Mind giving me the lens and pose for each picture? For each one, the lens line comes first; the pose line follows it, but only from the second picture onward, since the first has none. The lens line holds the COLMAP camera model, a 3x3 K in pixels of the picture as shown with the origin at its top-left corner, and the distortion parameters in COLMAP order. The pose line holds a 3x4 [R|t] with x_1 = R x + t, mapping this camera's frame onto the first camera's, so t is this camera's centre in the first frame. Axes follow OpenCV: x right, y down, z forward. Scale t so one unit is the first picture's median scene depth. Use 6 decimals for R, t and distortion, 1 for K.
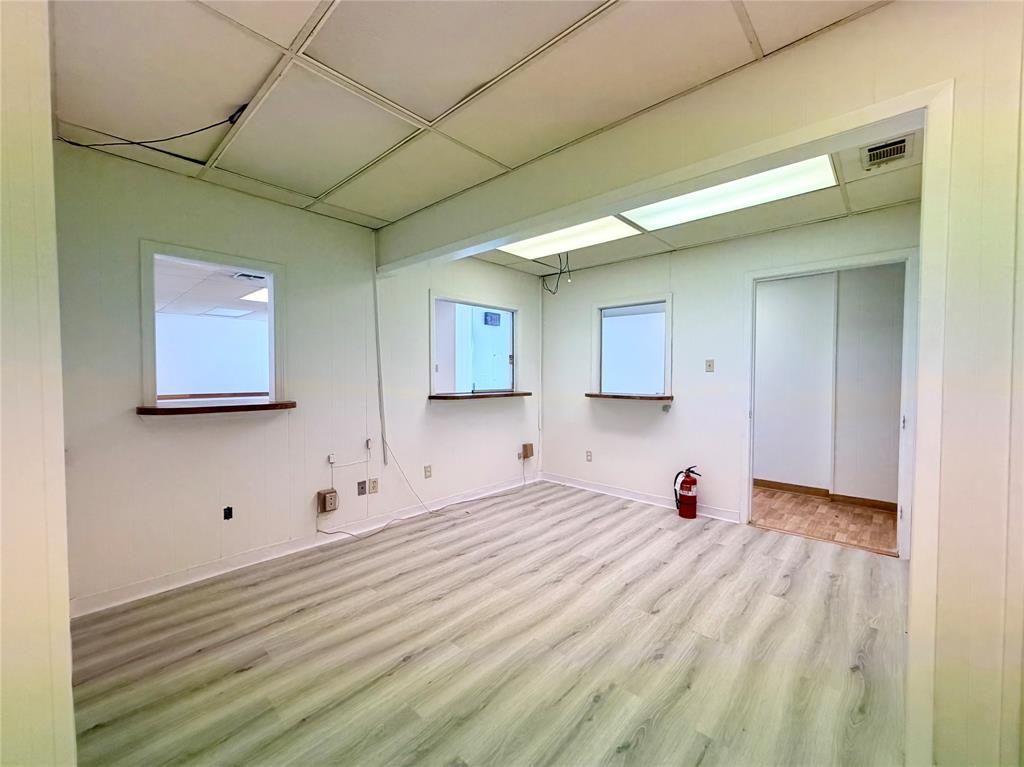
lens RADIAL K [[409.1, 0, 512.0], [0, 409.1, 383.5], [0, 0, 1]] dist [-0.001012, 0.000193]
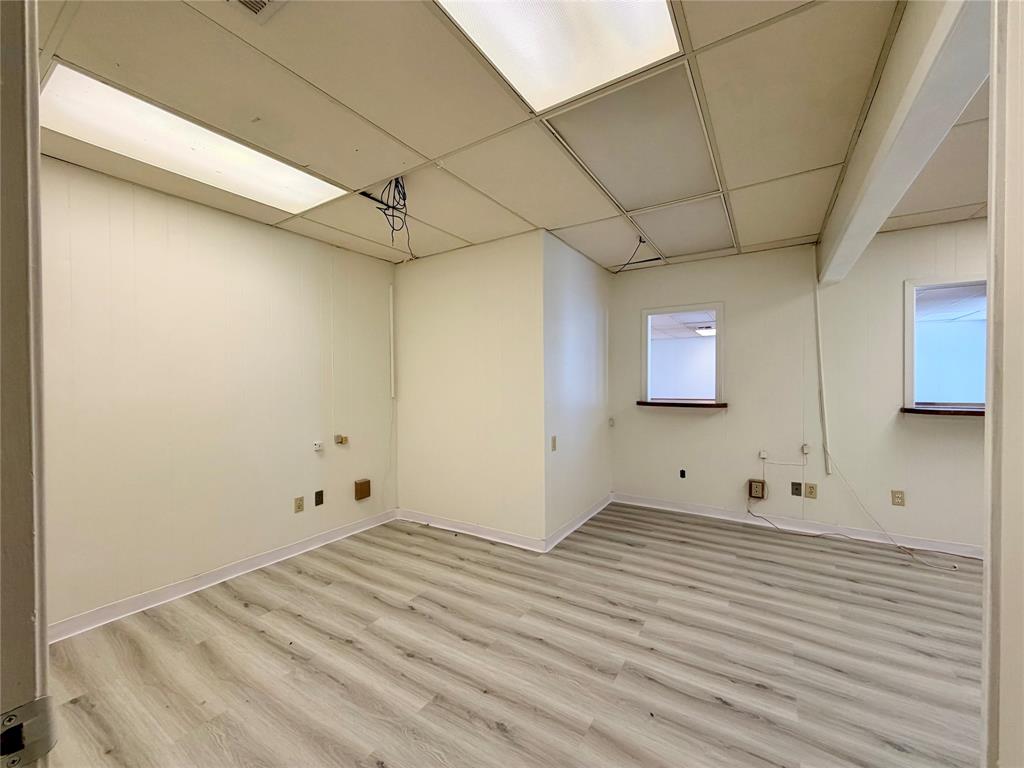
lens RADIAL K [[409.1, 0, 512.0], [0, 409.1, 384.0], [0, 0, 1]] dist [-0.001012, 0.000193]
pose [[0.175614, -0.000884, -0.984459, 0.624837], [-0.017906, 0.999831, -0.004092, -0.001869], [0.984296, 0.018346, 0.175568, 0.084152]]
